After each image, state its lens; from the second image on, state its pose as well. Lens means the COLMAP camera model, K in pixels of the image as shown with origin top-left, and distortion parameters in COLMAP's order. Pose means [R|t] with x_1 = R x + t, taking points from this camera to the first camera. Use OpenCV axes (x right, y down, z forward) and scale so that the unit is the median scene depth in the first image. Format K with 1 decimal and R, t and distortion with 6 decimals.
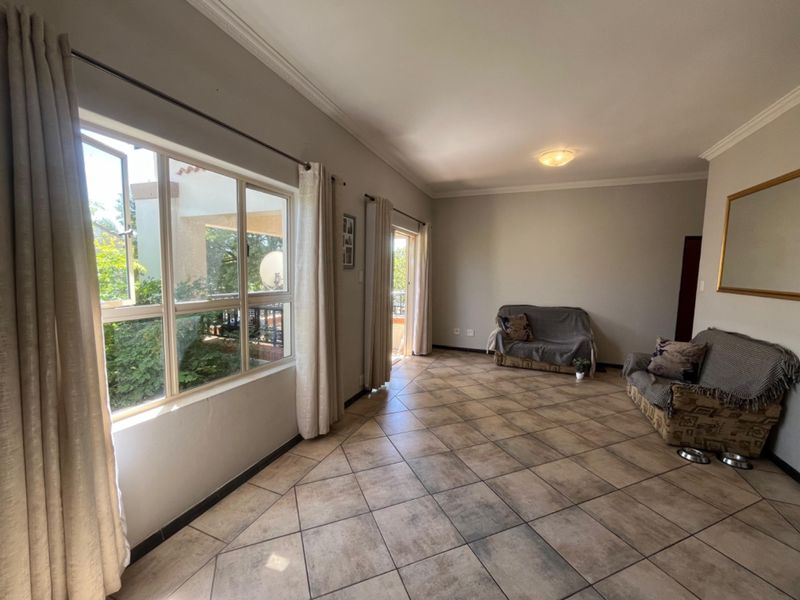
lens RADIAL K [[320.1, 0, 398.2], [0, 320.1, 298.8], [0, 0, 1]] dist [-0.000965, -0.000064]
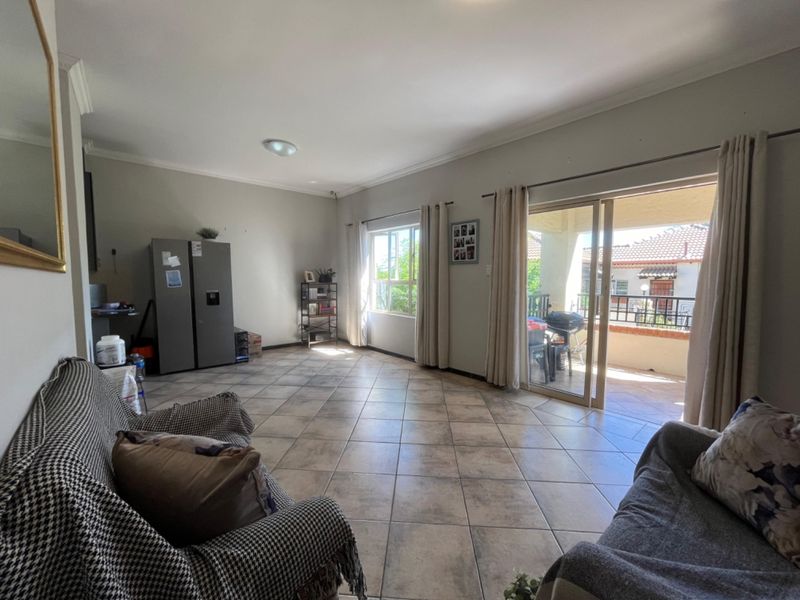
lens RADIAL K [[320.1, 0, 398.6], [0, 320.1, 301.4], [0, 0, 1]] dist [-0.000965, -0.000064]
pose [[-0.435080, 0.039976, -0.899504, 1.094210], [-0.094286, 0.991499, 0.089669, -0.035820], [0.895442, 0.123824, -0.427612, 1.323593]]
